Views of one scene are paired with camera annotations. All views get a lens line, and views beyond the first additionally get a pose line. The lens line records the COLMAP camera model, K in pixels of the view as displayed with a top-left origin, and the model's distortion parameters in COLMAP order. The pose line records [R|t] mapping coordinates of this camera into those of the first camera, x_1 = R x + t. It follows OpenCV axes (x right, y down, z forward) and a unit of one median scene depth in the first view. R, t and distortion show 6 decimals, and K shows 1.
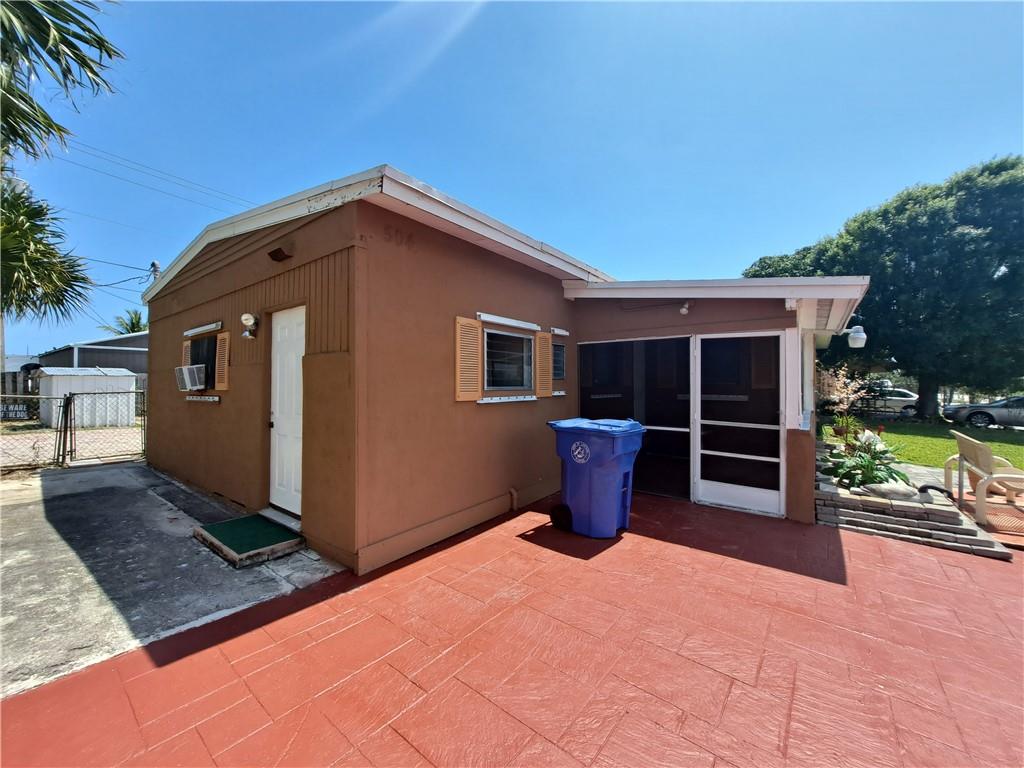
lens RADIAL K [[408.0, 0, 514.8], [0, 408.0, 380.4], [0, 0, 1]] dist [-0.010696, -0.000066]
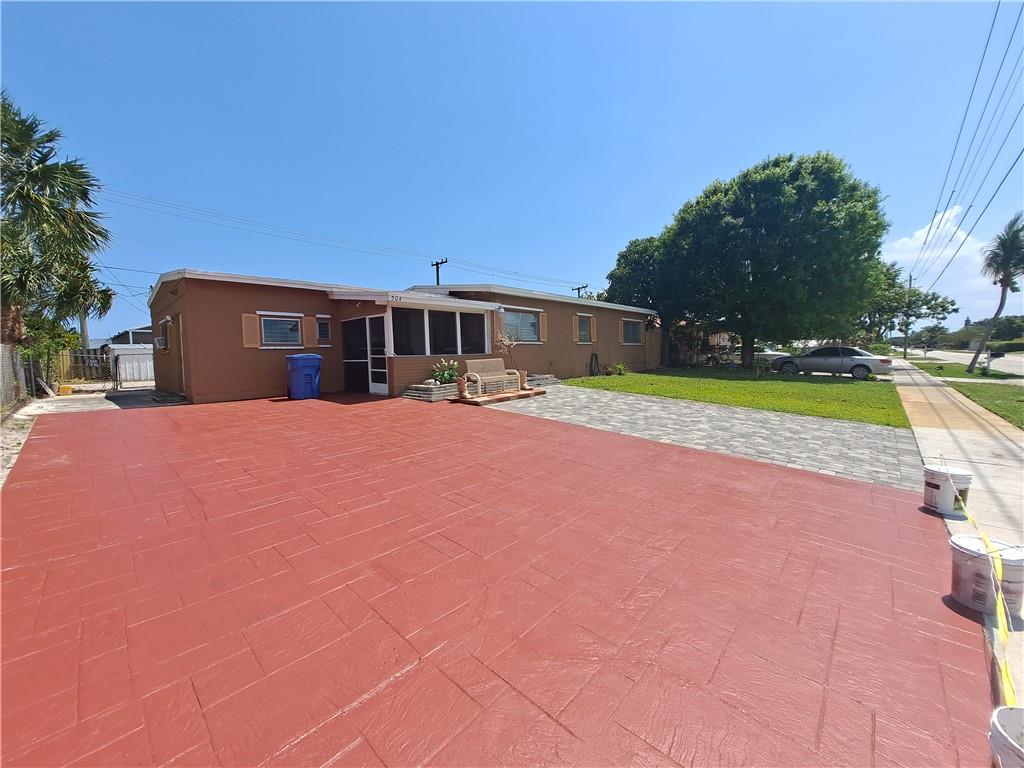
lens RADIAL K [[400.5, 0, 512.0], [0, 400.5, 384.0], [0, 0, 1]] dist [-0.000129, -0.000238]
pose [[0.994510, -0.017614, -0.103146, 1.125411], [0.025681, 0.996669, 0.077410, 0.081100], [0.101439, -0.079634, 0.991649, -0.839204]]
